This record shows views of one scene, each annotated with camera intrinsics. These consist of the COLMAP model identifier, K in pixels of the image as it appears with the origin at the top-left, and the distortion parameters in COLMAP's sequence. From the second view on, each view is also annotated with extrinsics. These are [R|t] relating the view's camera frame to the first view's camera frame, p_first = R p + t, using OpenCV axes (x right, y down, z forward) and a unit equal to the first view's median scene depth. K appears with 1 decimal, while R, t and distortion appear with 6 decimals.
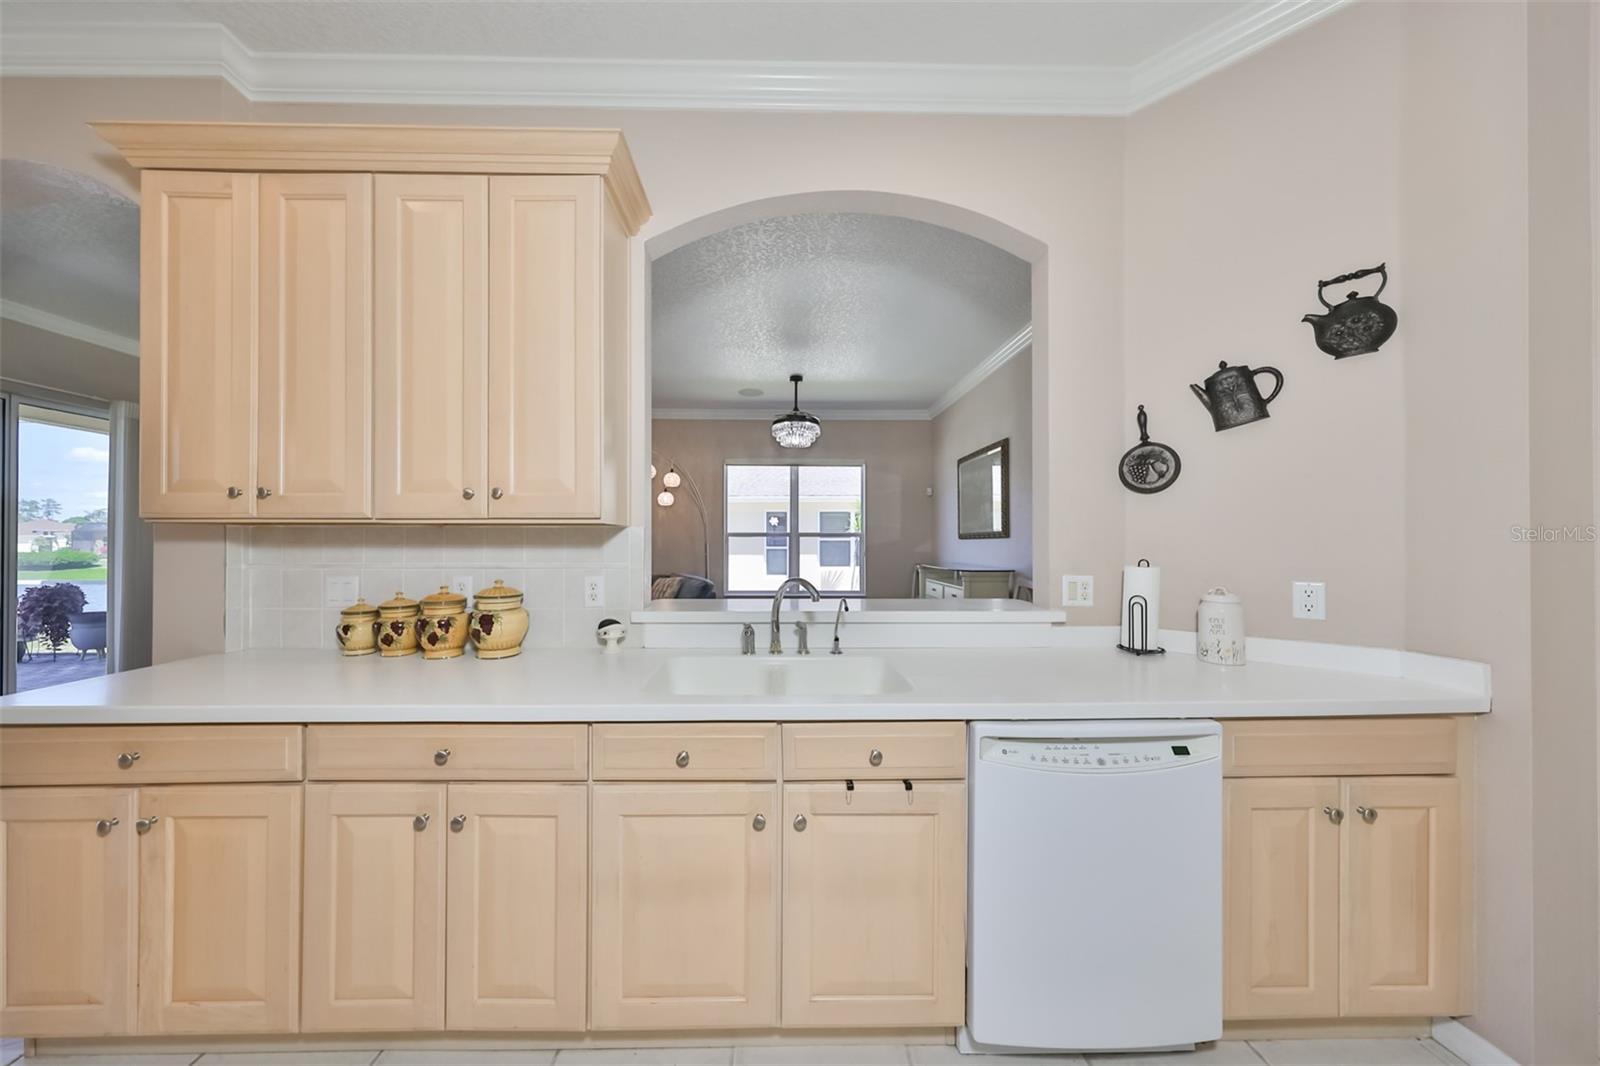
lens RADIAL K [[502.9, 0, 796.0], [0, 502.9, 539.9], [0, 0, 1]] dist [-0.001602, 0.000052]
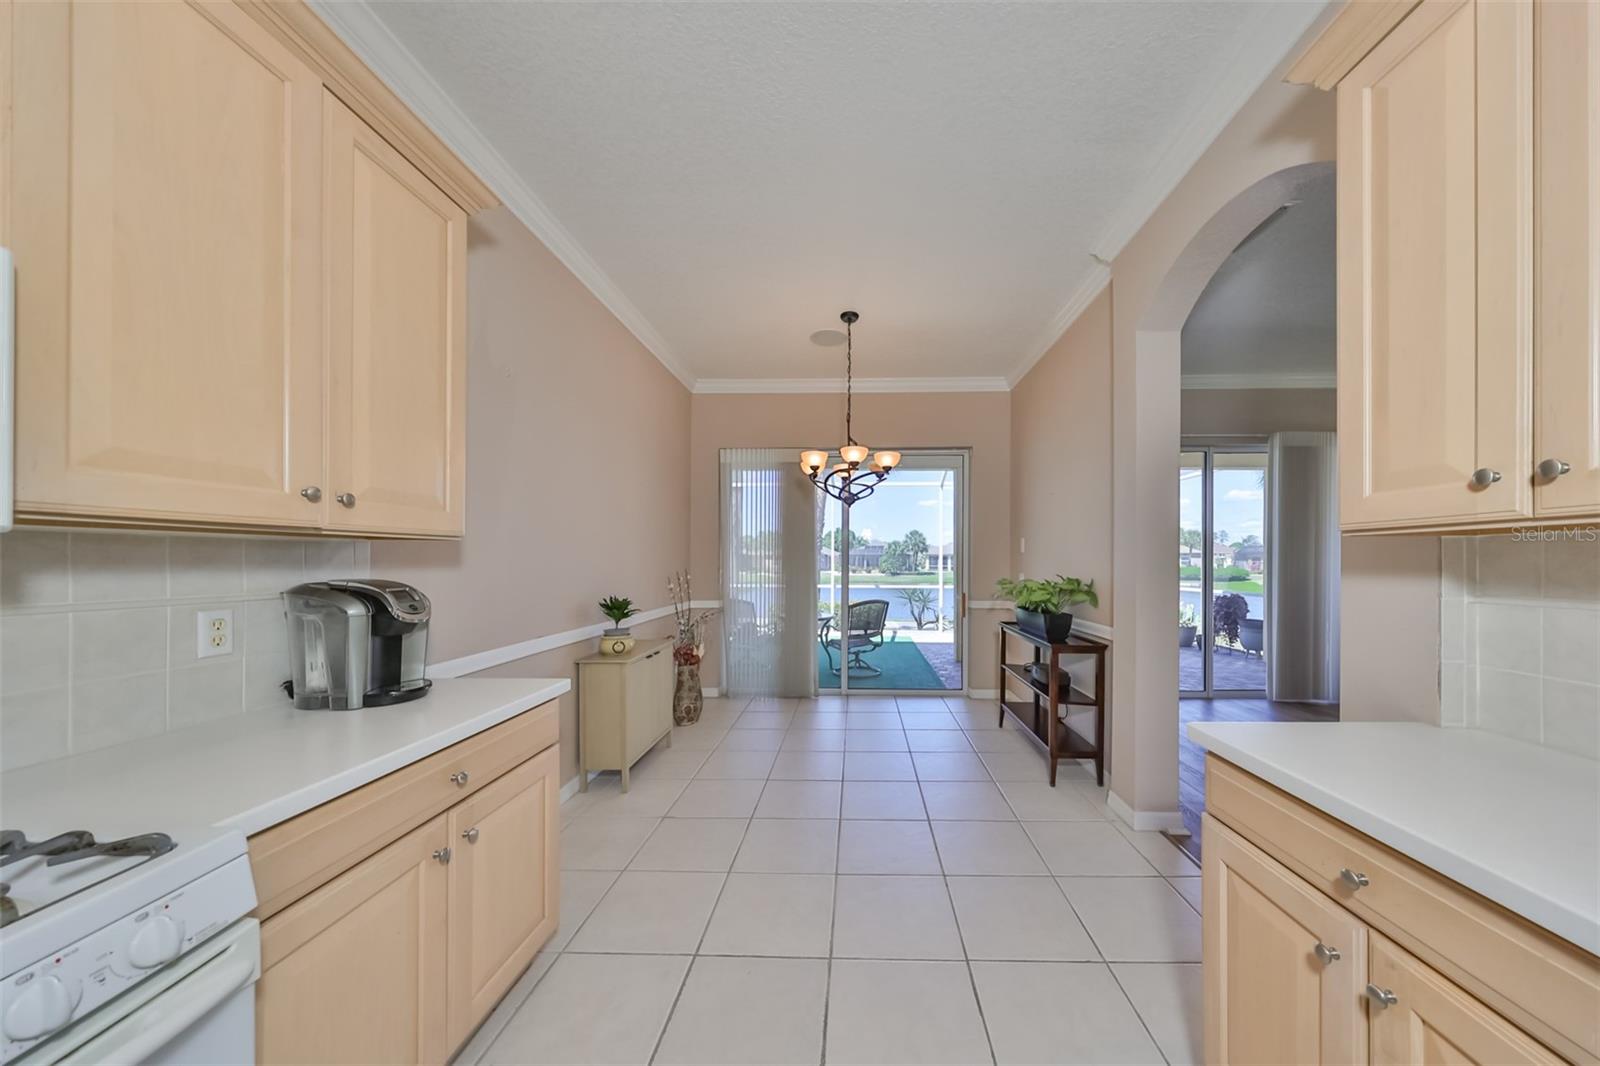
lens RADIAL K [[502.9, 0, 833.9], [0, 502.9, 555.1], [0, 0, 1]] dist [-0.001602, 0.000052]
pose [[-0.065365, -0.006903, -0.997838, -0.170594], [-0.003003, 0.999973, -0.006721, 0.001206], [0.997857, 0.002557, -0.065384, 0.096018]]
